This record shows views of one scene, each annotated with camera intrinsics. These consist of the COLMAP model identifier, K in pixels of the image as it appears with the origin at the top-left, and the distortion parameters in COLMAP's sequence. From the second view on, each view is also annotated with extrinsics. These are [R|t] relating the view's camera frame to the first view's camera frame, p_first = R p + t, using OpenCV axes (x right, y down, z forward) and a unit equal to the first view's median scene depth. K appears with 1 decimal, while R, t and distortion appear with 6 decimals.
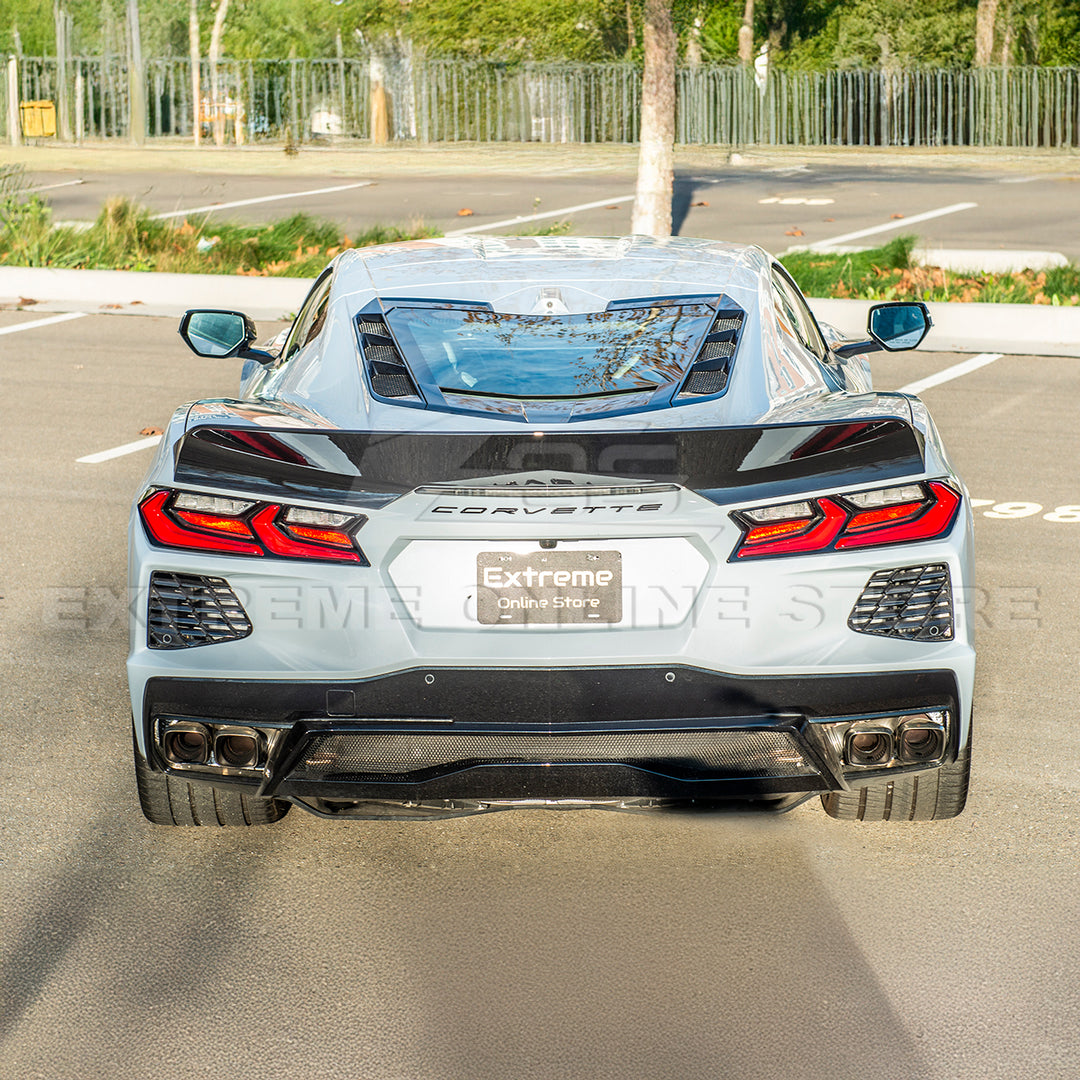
lens RADIAL K [[3426.6, 0, 541.1], [0, 3426.6, 650.2], [0, 0, 1]] dist [0.096562, 0.850025]
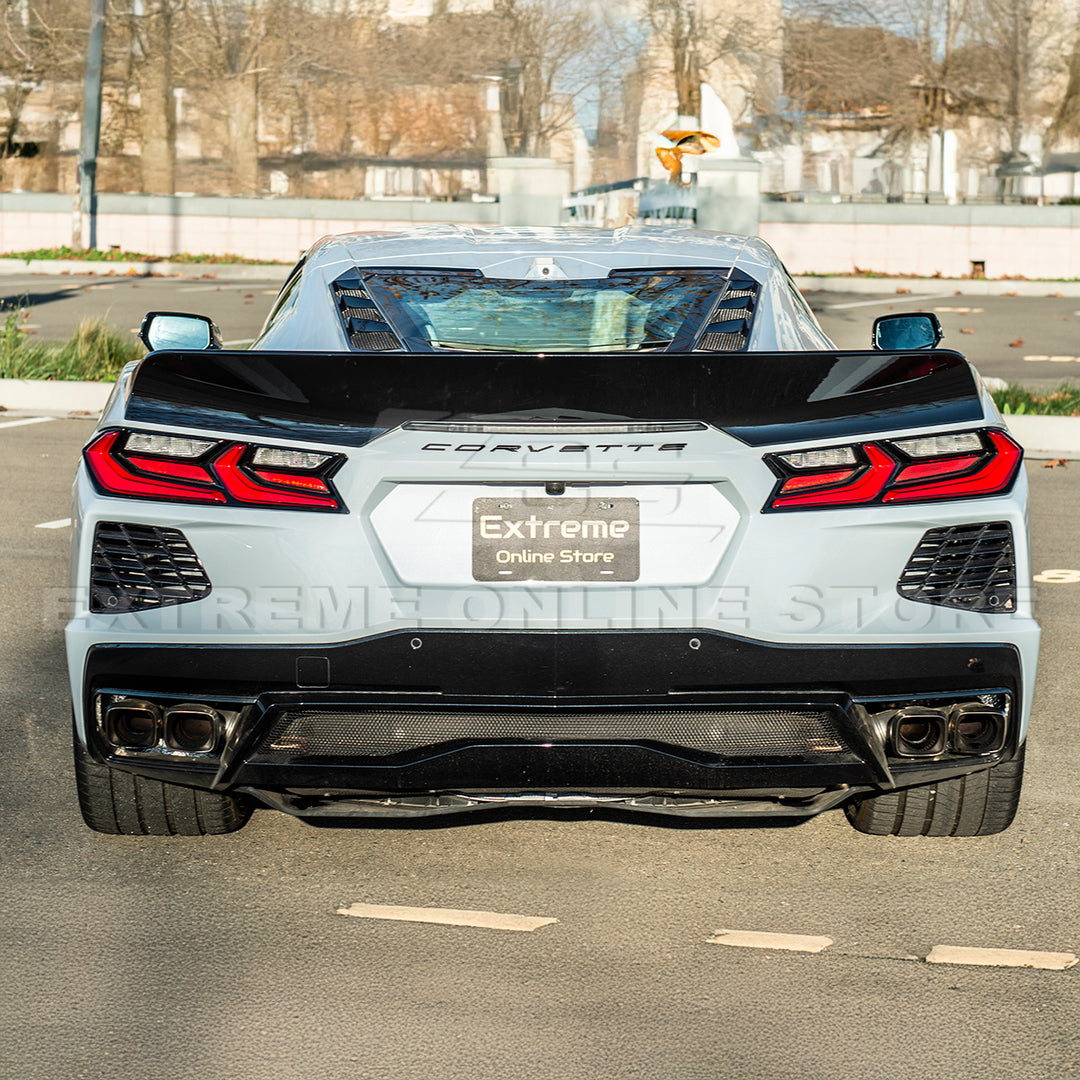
lens RADIAL K [[3085.2, 0, 541.0], [0, 3085.2, 539.2], [0, 0, 1]] dist [0.082275, 0.776370]
pose [[0.999724, 0.011053, 0.020736, -0.017146], [-0.009115, 0.995777, -0.091351, 0.051806], [-0.021658, 0.091136, 0.995603, 0.218629]]
